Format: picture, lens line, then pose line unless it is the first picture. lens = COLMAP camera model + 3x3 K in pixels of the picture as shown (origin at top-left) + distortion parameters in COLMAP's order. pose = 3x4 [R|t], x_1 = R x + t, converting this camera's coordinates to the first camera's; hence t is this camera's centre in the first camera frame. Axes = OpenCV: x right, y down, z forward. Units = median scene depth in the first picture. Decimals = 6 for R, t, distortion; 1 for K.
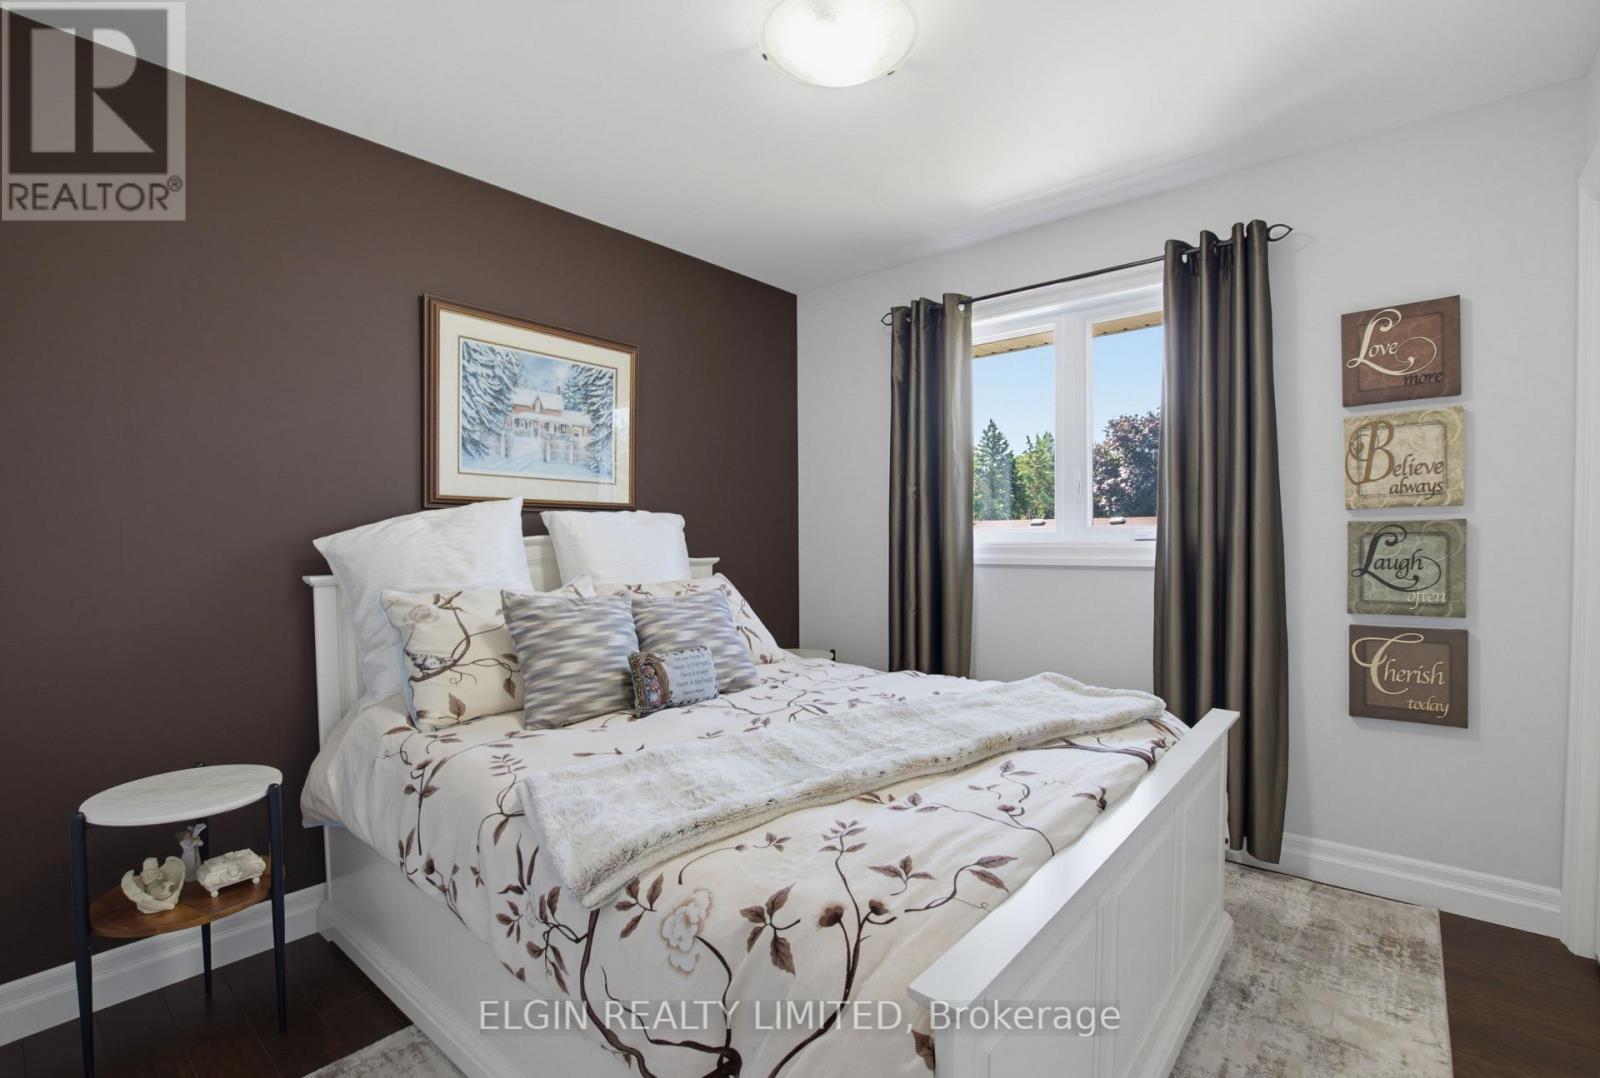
lens RADIAL K [[735.2, 0, 804.0], [0, 735.2, 549.4], [0, 0, 1]] dist [-0.025307, -0.000007]
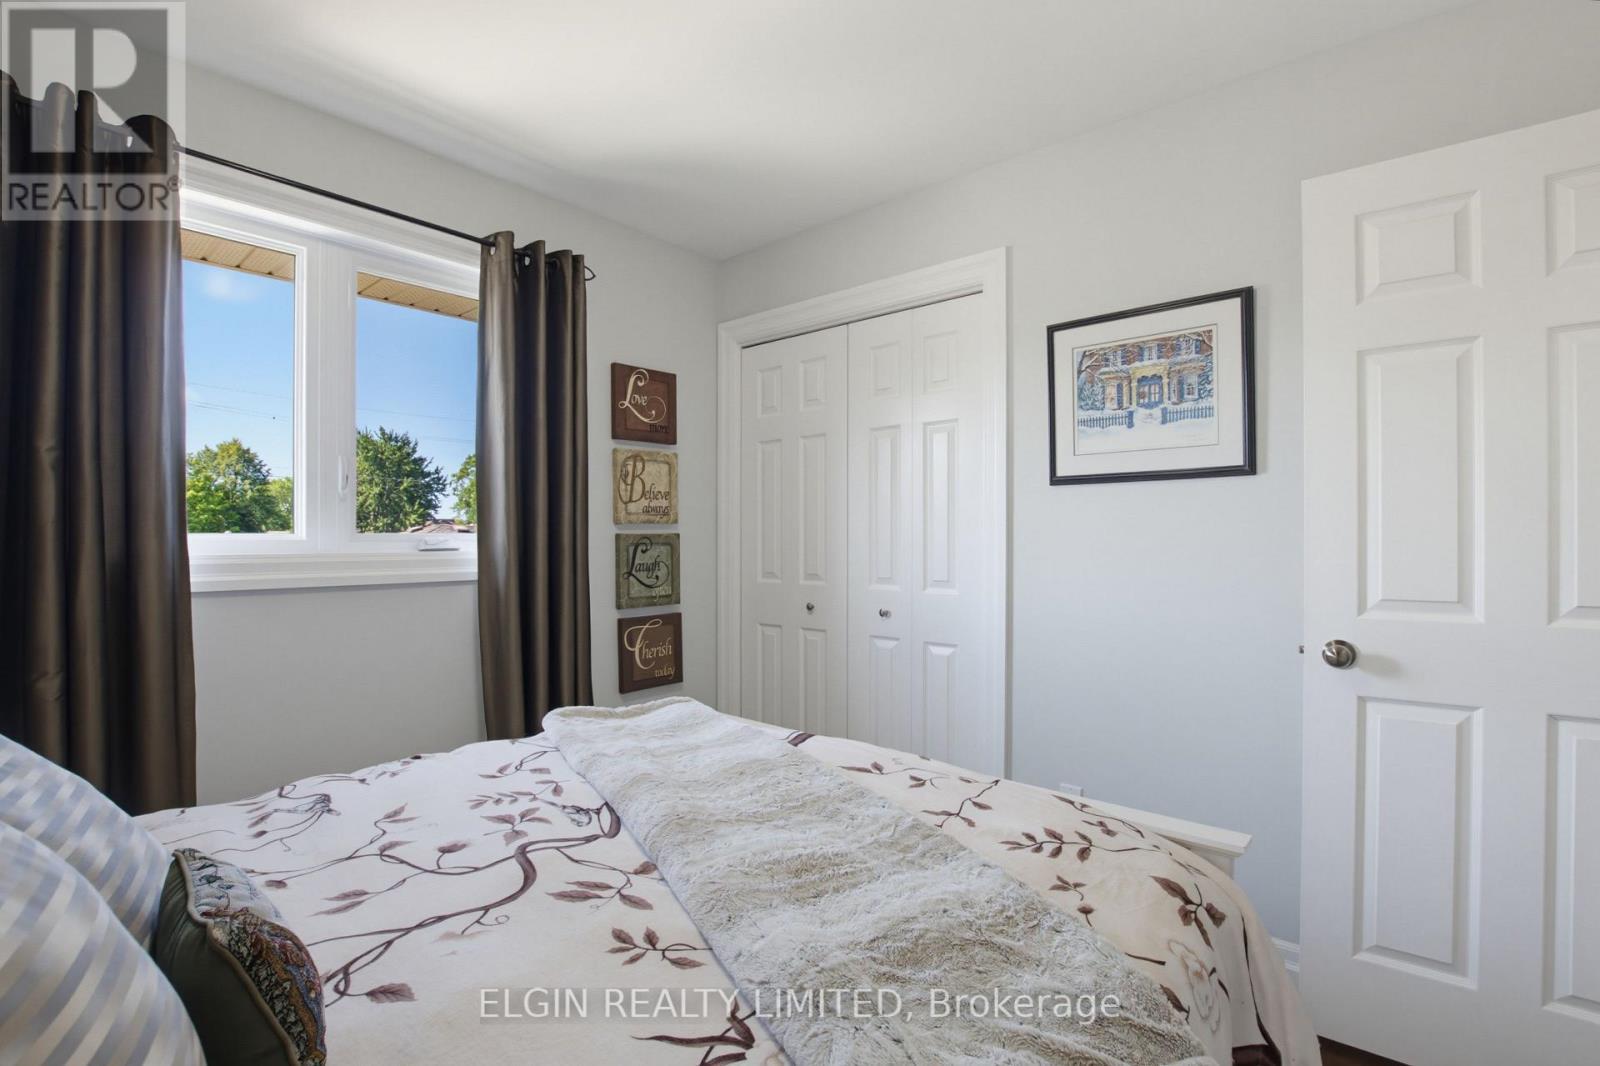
lens RADIAL K [[724.2, 0, 811.5], [0, 724.2, 544.1], [0, 0, 1]] dist [-0.029972, 0.000051]
pose [[0.018085, 0.006738, 0.999814, -0.465637], [0.024171, 0.999682, -0.007174, -0.004783], [-0.999544, 0.024296, 0.017916, 0.675673]]
